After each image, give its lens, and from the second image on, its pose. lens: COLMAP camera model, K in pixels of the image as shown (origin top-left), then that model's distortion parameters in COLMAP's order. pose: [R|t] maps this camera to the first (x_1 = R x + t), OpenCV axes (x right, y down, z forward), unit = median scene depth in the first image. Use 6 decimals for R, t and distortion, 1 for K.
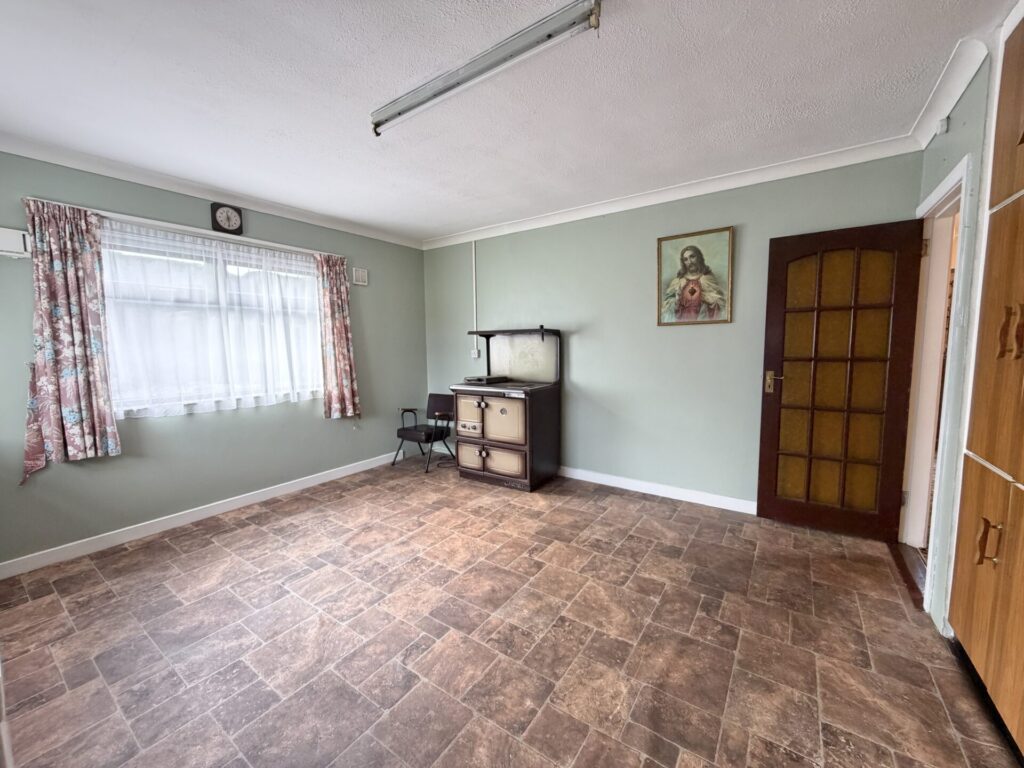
lens RADIAL K [[408.4, 0, 510.5], [0, 408.4, 384.6], [0, 0, 1]] dist [-0.000070, 0.000296]
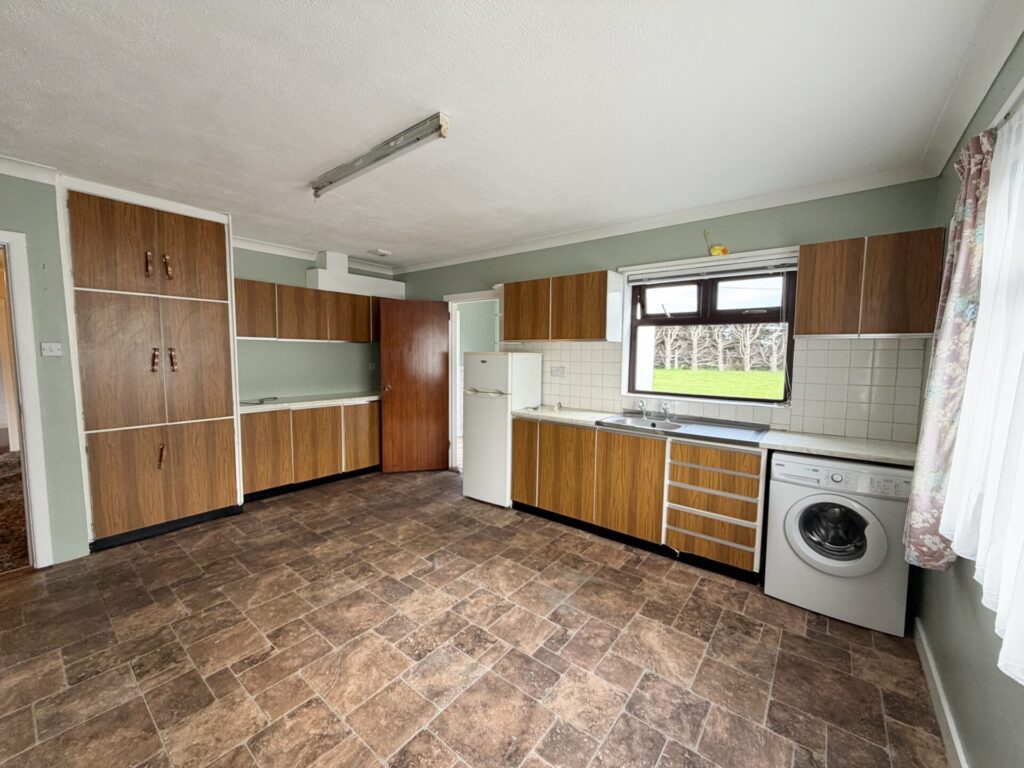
lens RADIAL K [[408.4, 0, 508.1], [0, 408.4, 383.3], [0, 0, 1]] dist [-0.000070, 0.000296]
pose [[-0.997924, -0.001824, 0.064371, -0.450927], [0.009532, 0.984403, 0.175672, -0.203557], [-0.063688, 0.175921, -0.982342, 1.677867]]
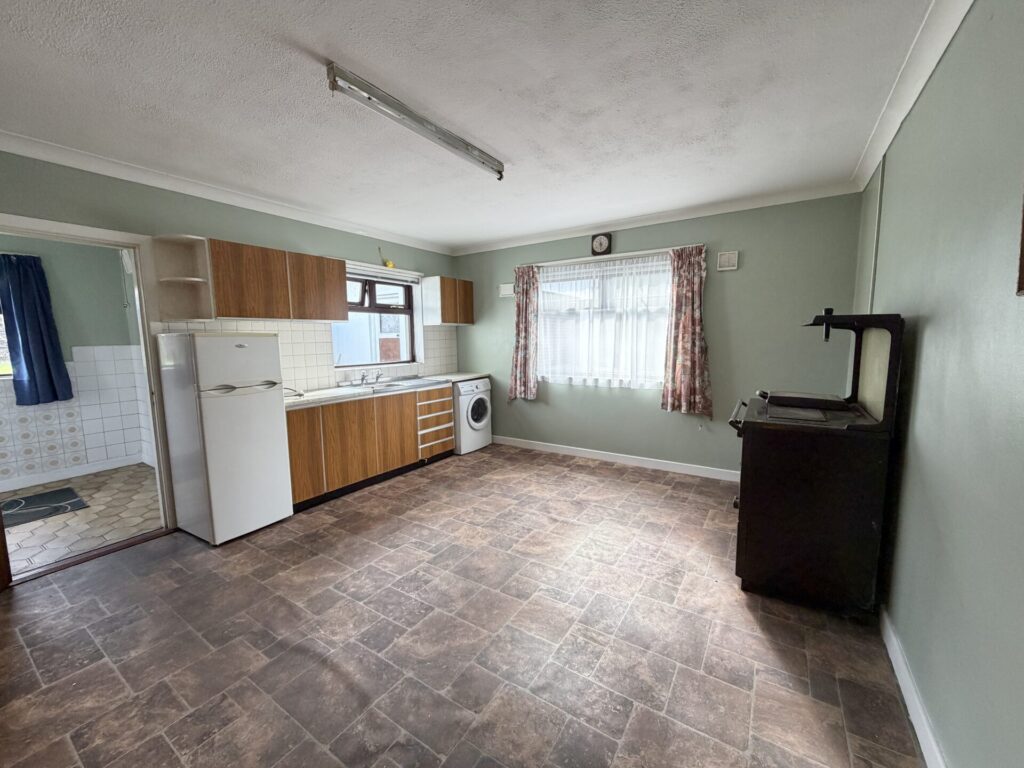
lens RADIAL K [[408.4, 0, 508.4], [0, 408.4, 384.5], [0, 0, 1]] dist [-0.000070, 0.000296]
pose [[0.027145, 0.128025, -0.991399, 0.878555], [-0.088856, 0.988148, 0.125172, -0.119588], [0.995675, 0.084694, 0.038199, 0.882818]]
